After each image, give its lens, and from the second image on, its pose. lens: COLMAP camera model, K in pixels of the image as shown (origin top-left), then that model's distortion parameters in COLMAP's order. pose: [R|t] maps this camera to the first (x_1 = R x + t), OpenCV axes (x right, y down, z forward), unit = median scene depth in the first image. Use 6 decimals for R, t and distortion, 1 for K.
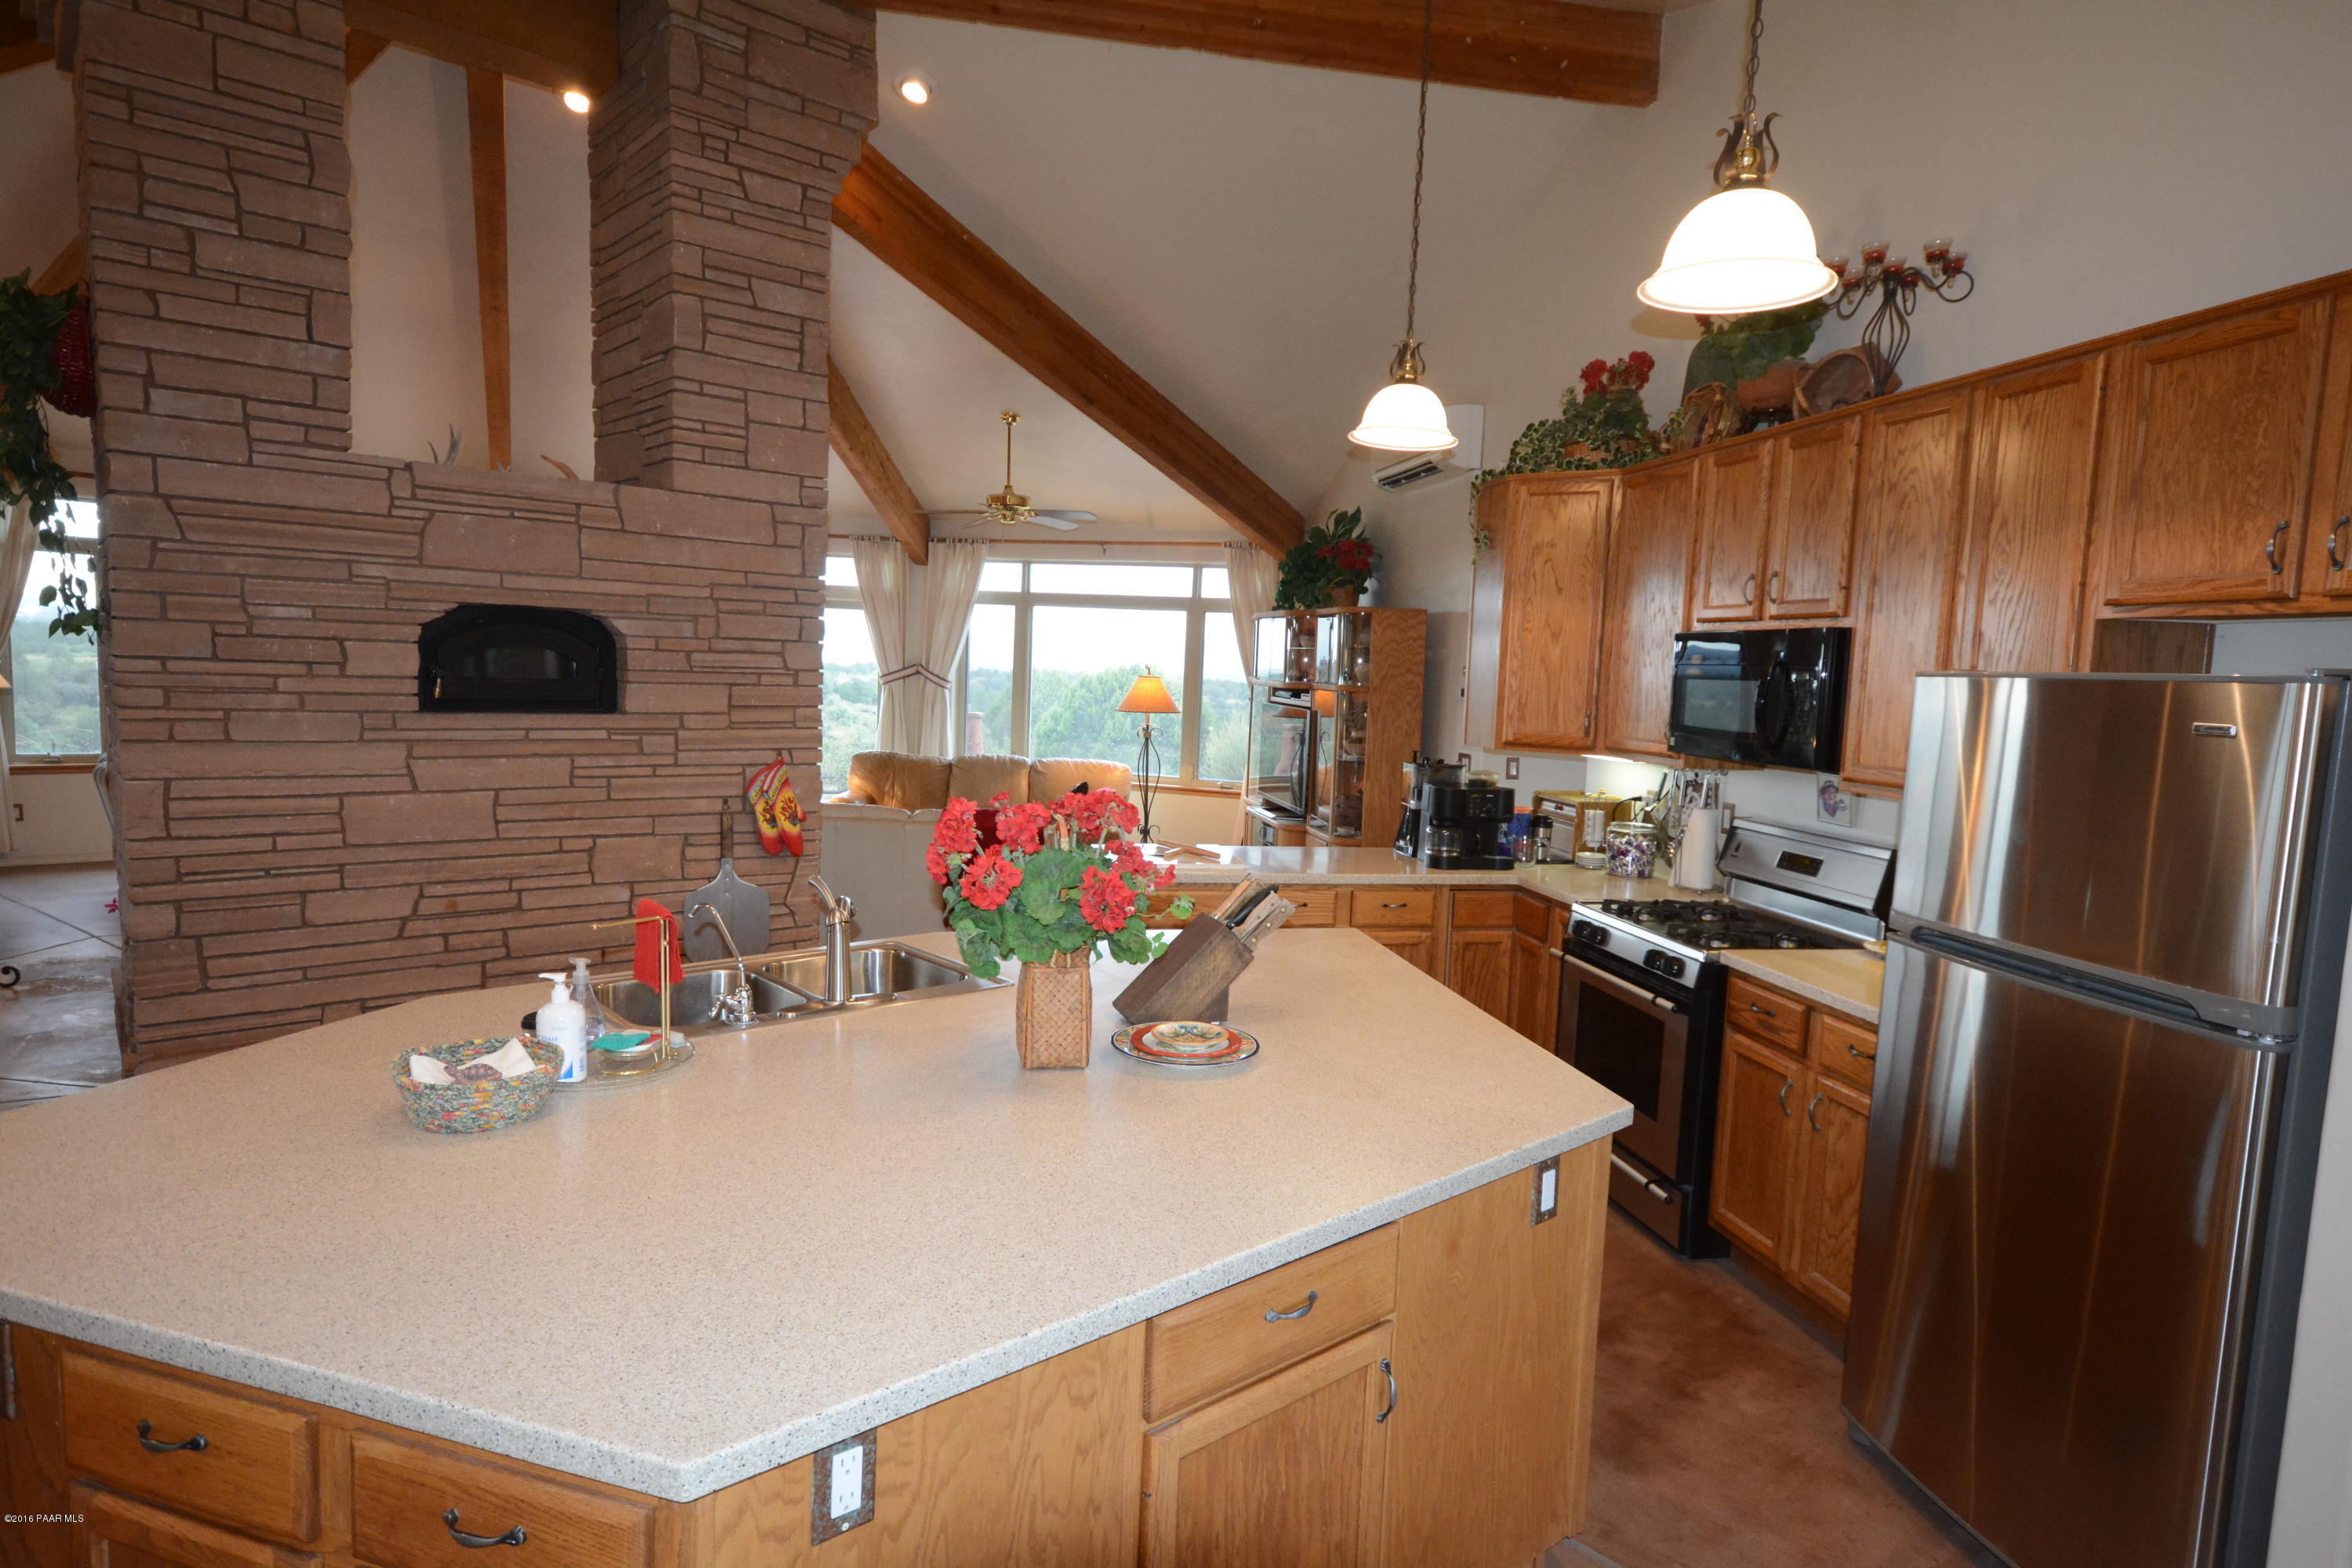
lens RADIAL K [[1298.6, 0, 1177.2], [0, 1298.6, 790.3], [0, 0, 1]] dist [0.015300, 0.000850]
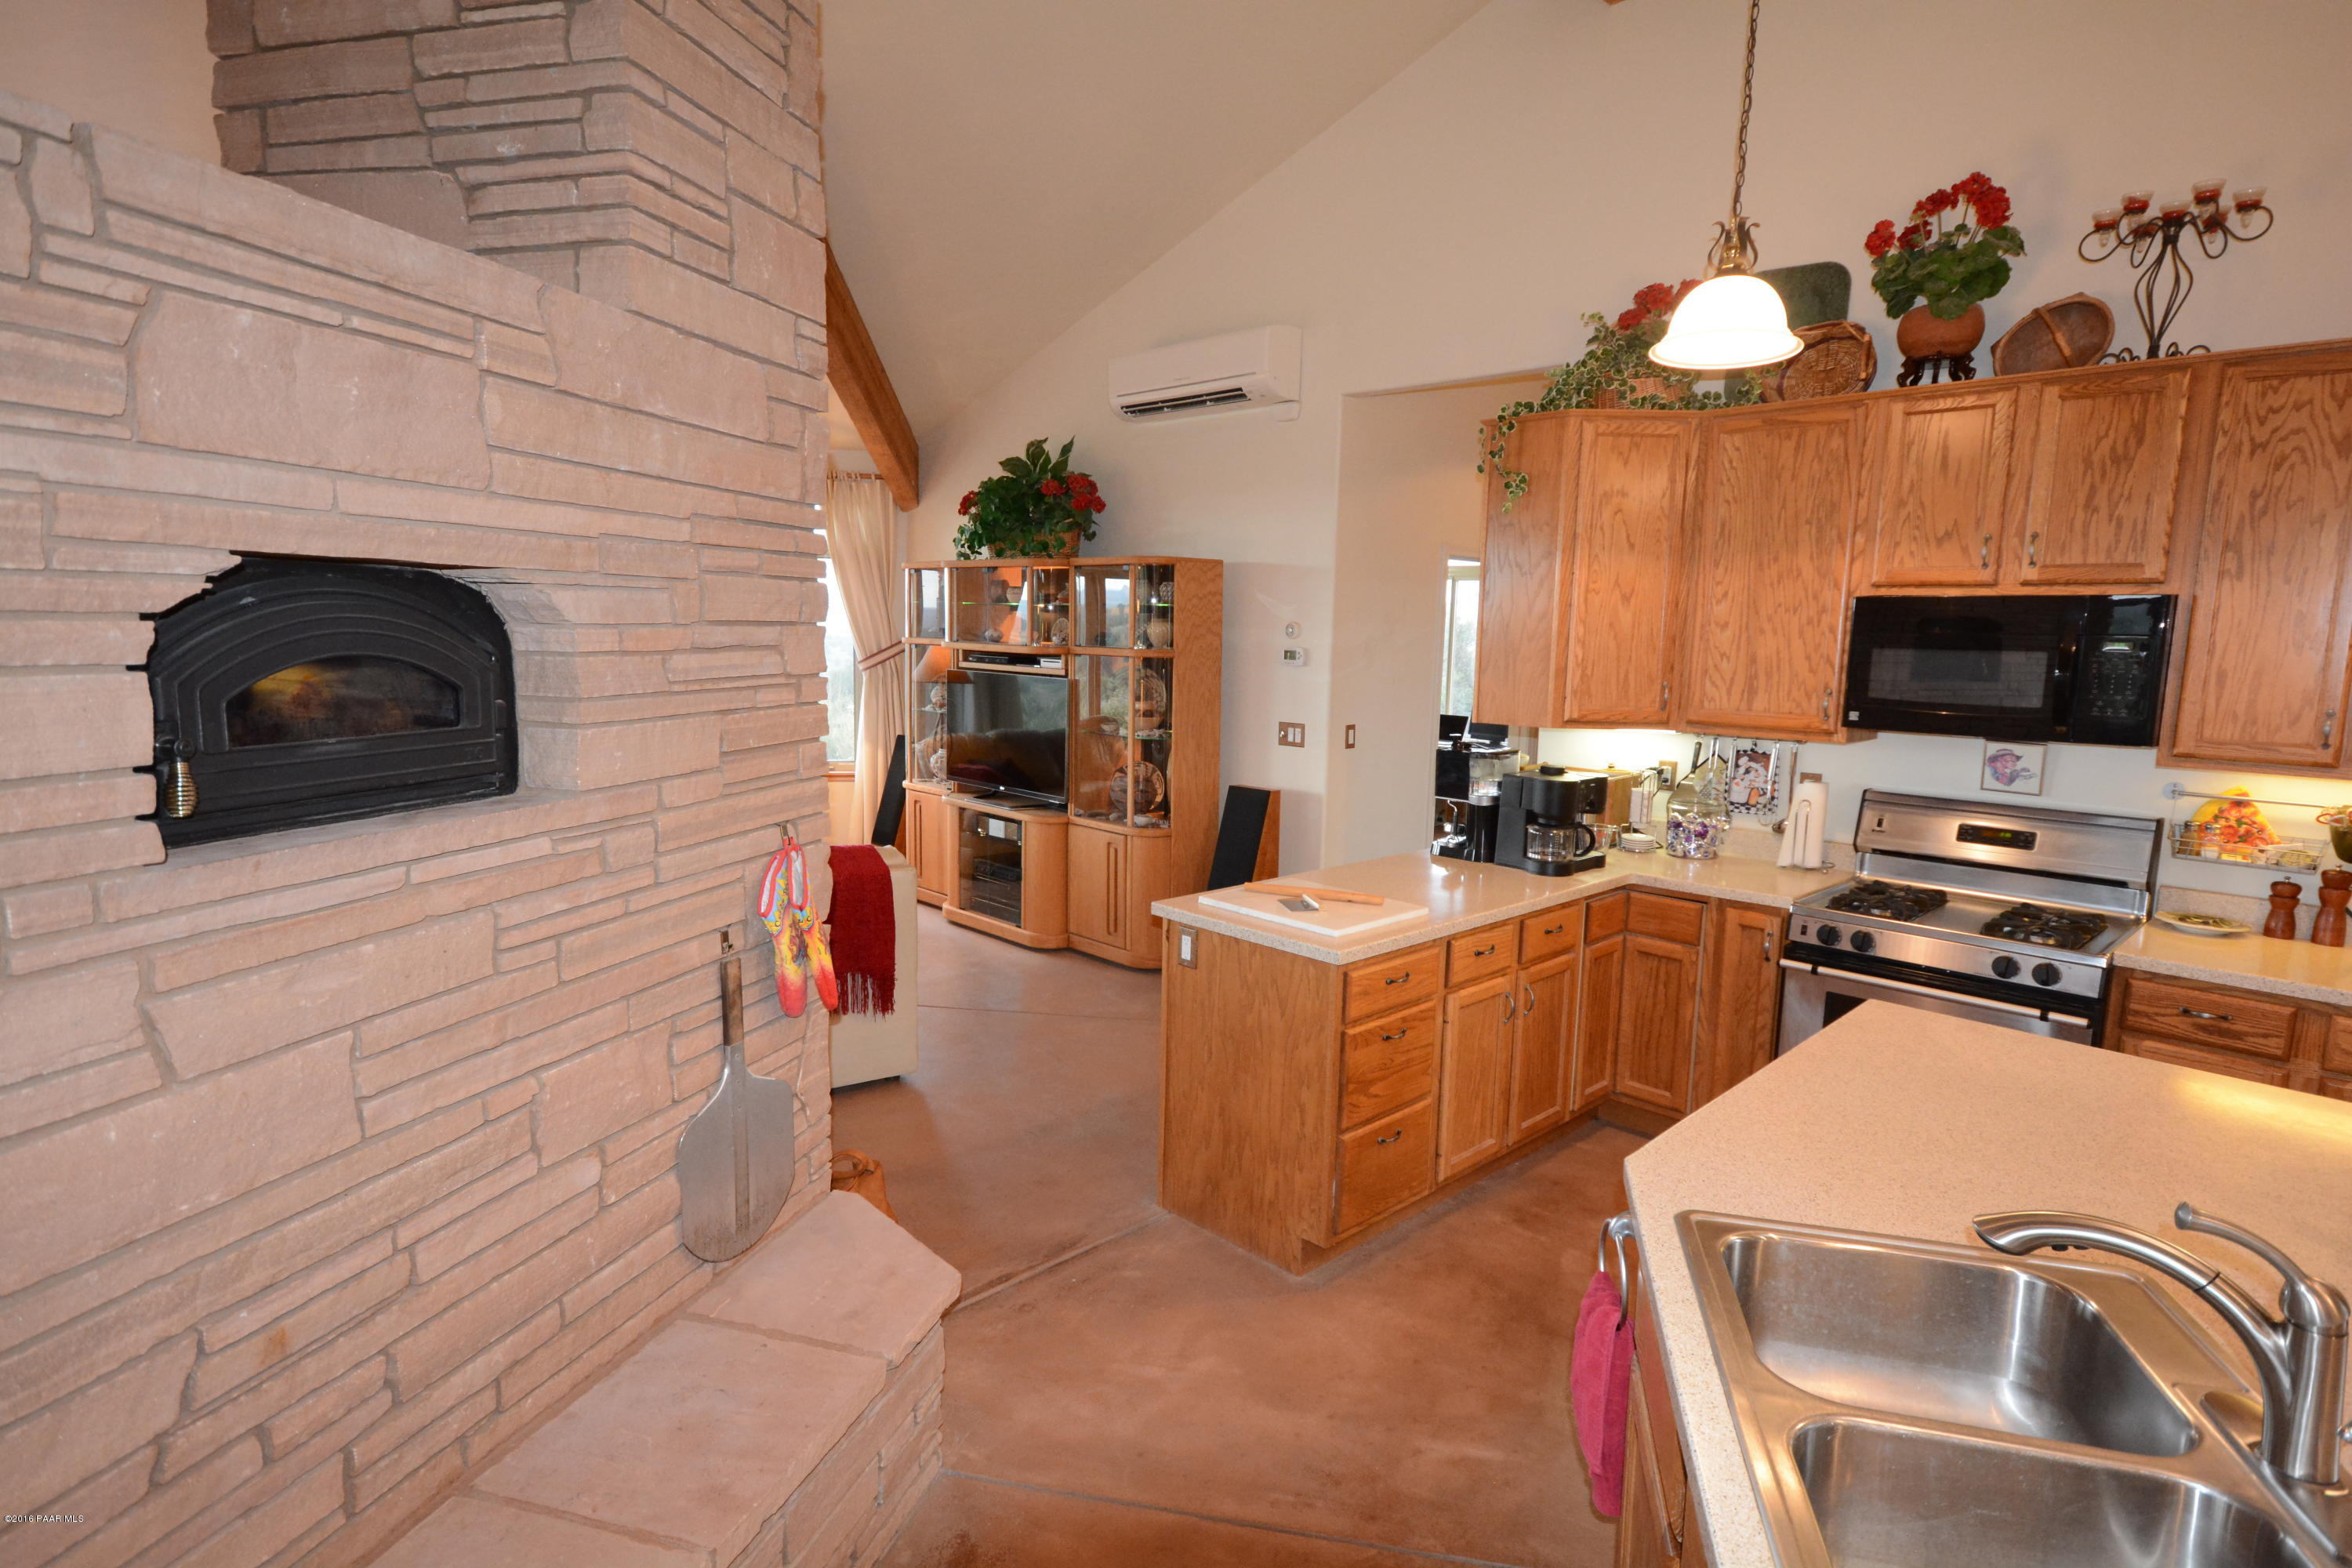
lens RADIAL K [[1231.4, 0, 1176.0], [0, 1231.4, 784.0], [0, 0, 1]] dist [0.010016, 0.002371]
pose [[0.834975, -0.091924, 0.542556, -0.488660], [0.064324, 0.995494, 0.069673, -0.080082], [-0.546516, -0.023276, 0.837125, 0.522820]]
